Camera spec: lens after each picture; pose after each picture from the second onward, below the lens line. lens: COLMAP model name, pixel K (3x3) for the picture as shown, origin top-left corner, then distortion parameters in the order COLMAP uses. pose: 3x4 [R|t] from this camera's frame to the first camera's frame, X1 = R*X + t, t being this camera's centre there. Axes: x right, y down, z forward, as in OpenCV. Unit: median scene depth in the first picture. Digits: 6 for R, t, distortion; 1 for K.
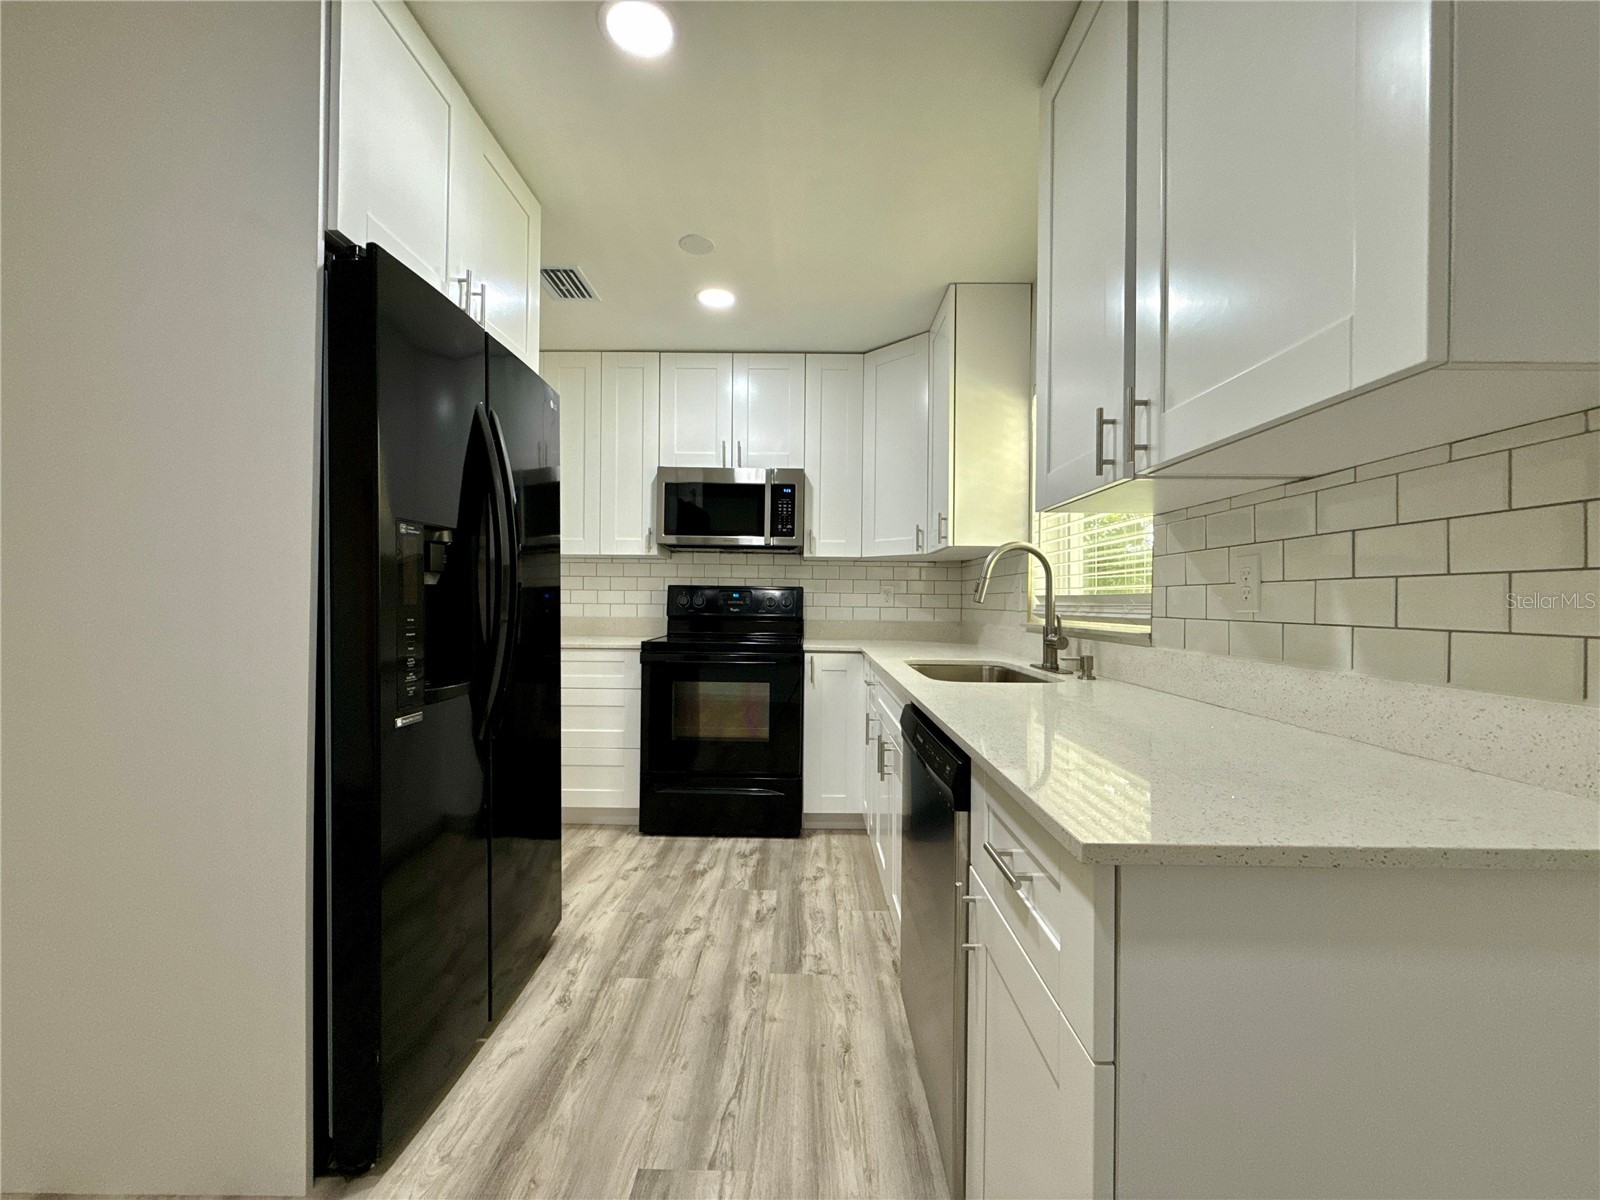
lens RADIAL K [[637.7, 0, 800.2], [0, 637.7, 594.6], [0, 0, 1]] dist [0.000304, 0.000029]
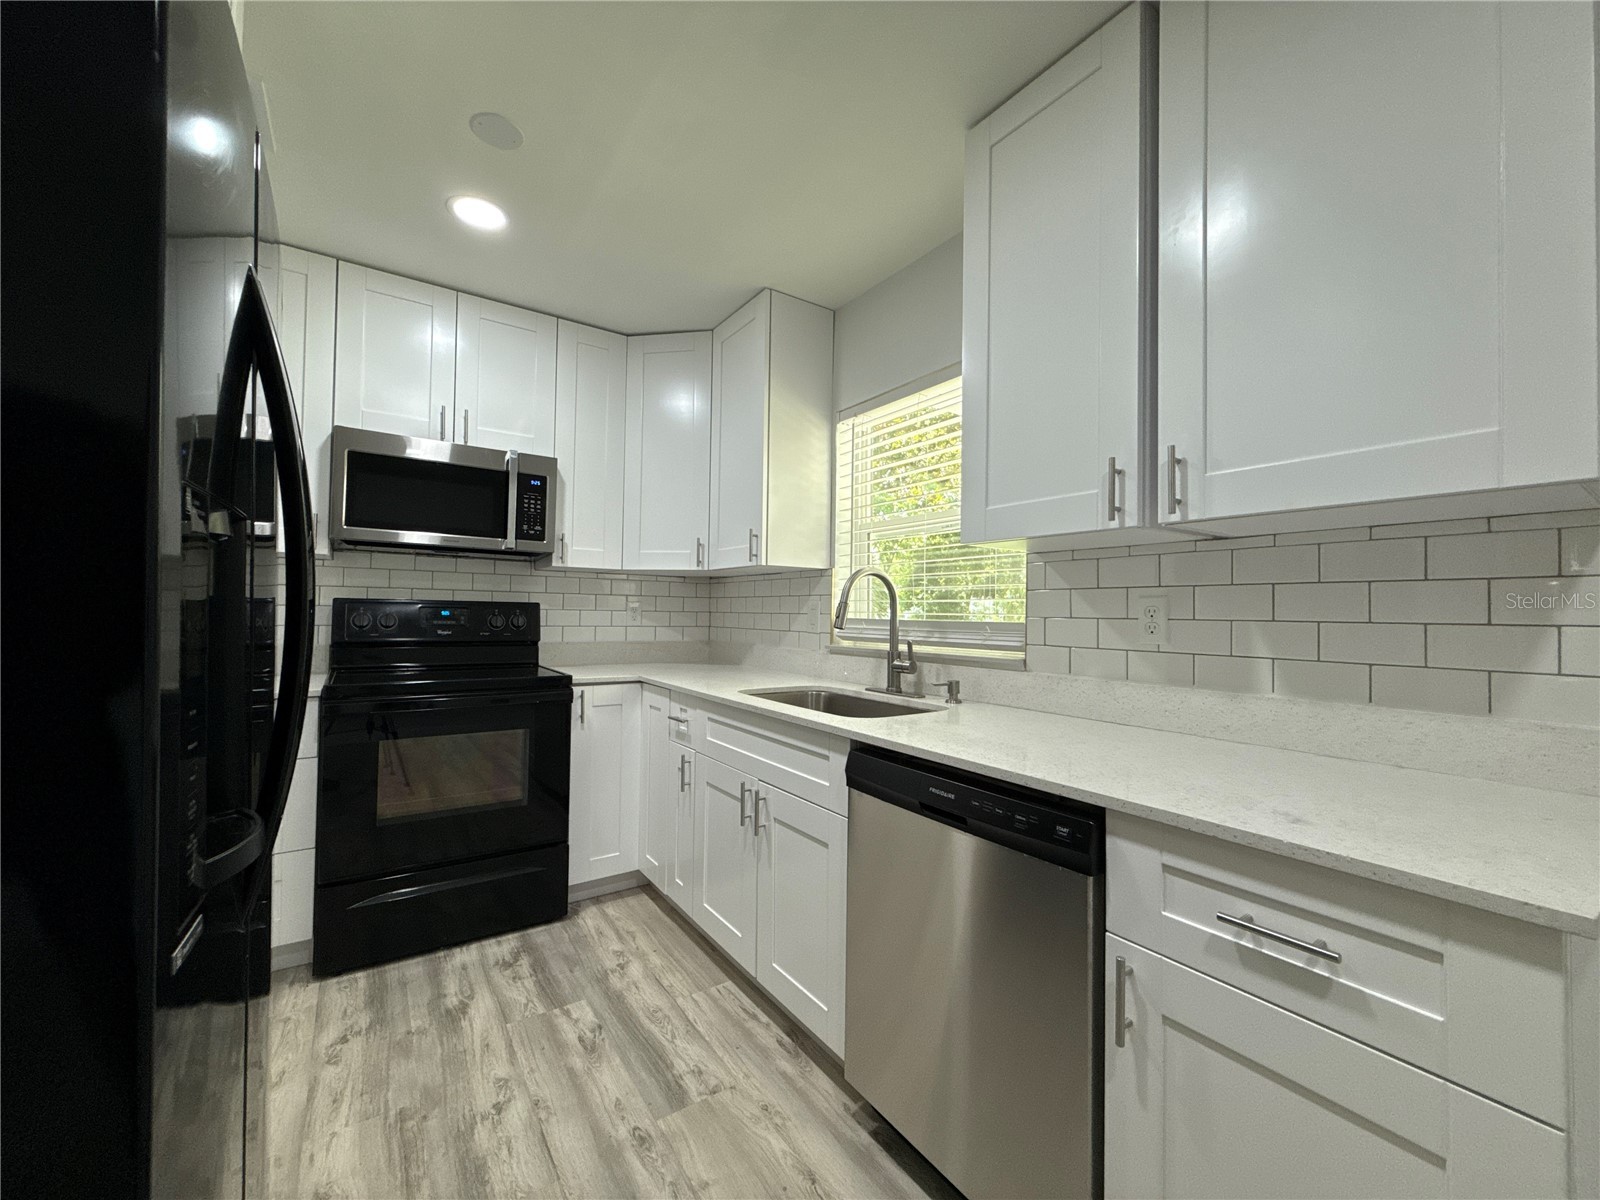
lens RADIAL K [[637.7, 0, 796.3], [0, 637.7, 594.5], [0, 0, 1]] dist [0.000304, 0.000029]
pose [[0.820514, 0.016815, 0.571379, -0.221480], [-0.011177, 0.999848, -0.013375, -0.017535], [-0.571517, 0.004588, 0.820577, 0.170007]]
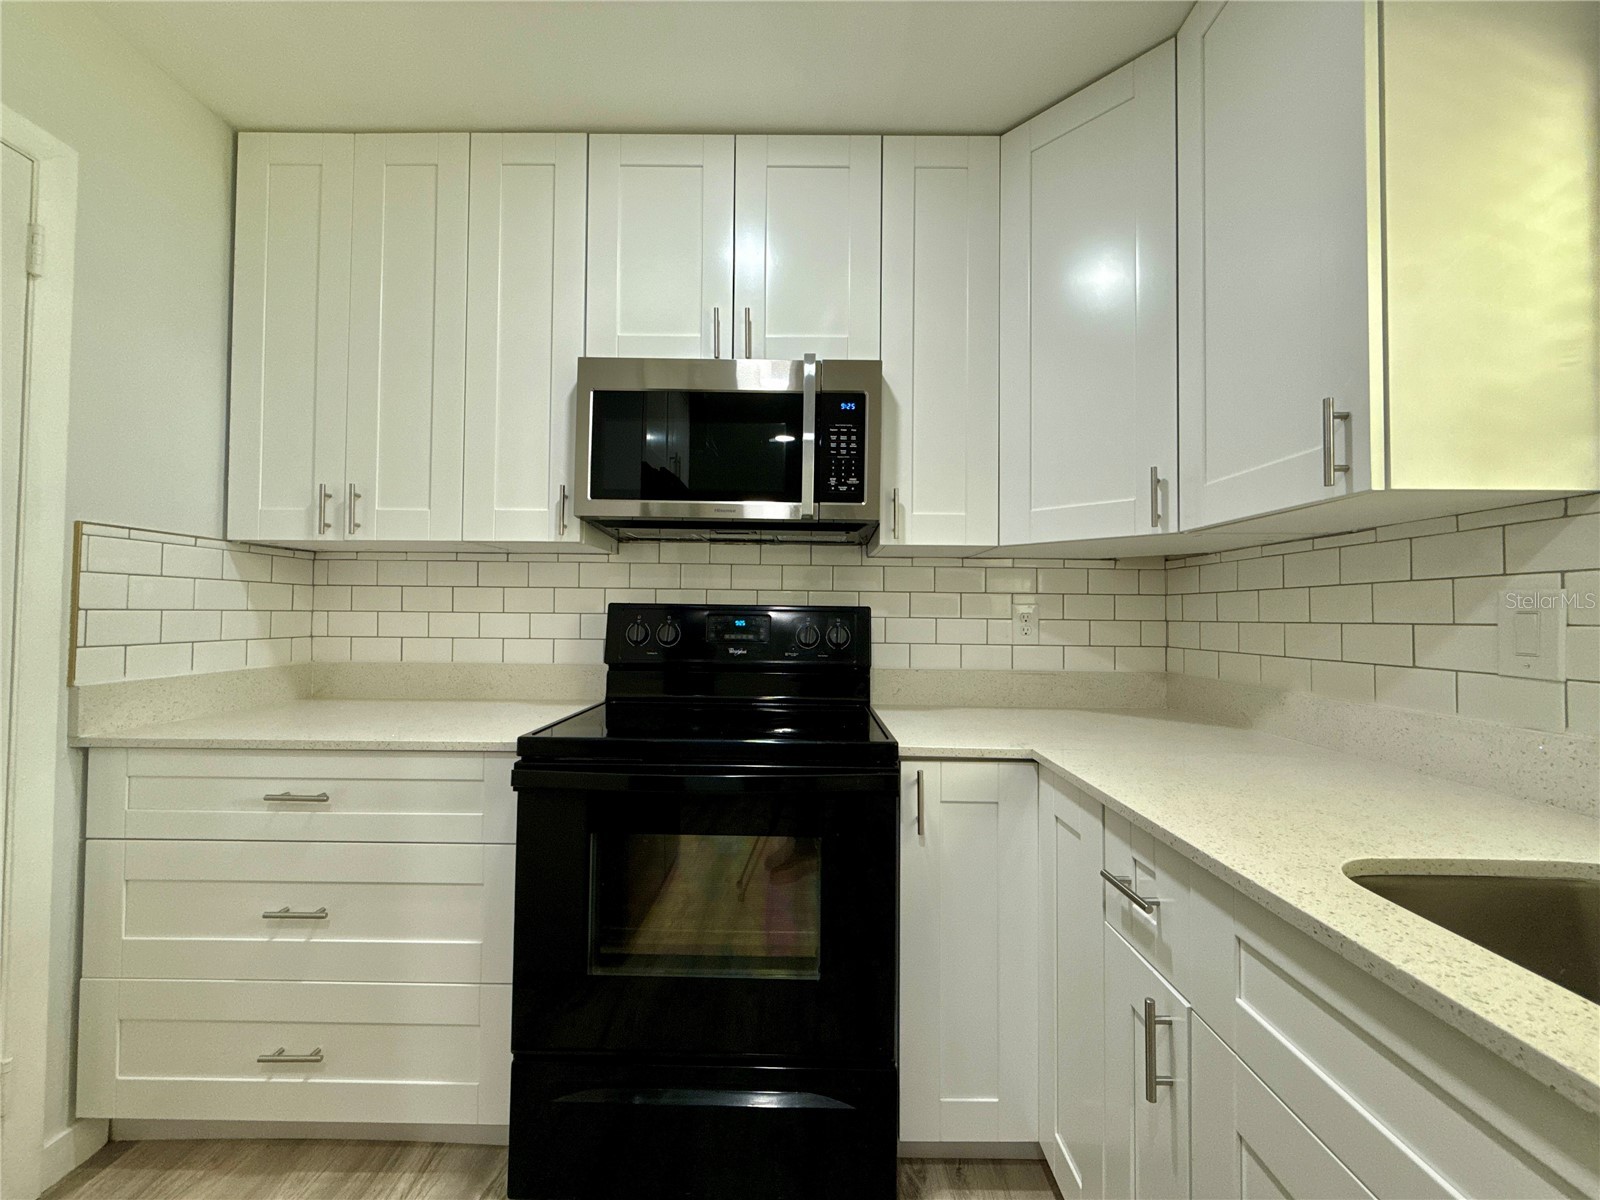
lens RADIAL K [[637.7, 0, 800.6], [0, 637.7, 600.1], [0, 0, 1]] dist [0.000304, 0.000029]
pose [[0.999999, -0.000152, 0.001633, -0.060819], [0.000178, 0.999876, -0.015772, -0.010648], [-0.001631, 0.015772, 0.999874, 0.561109]]
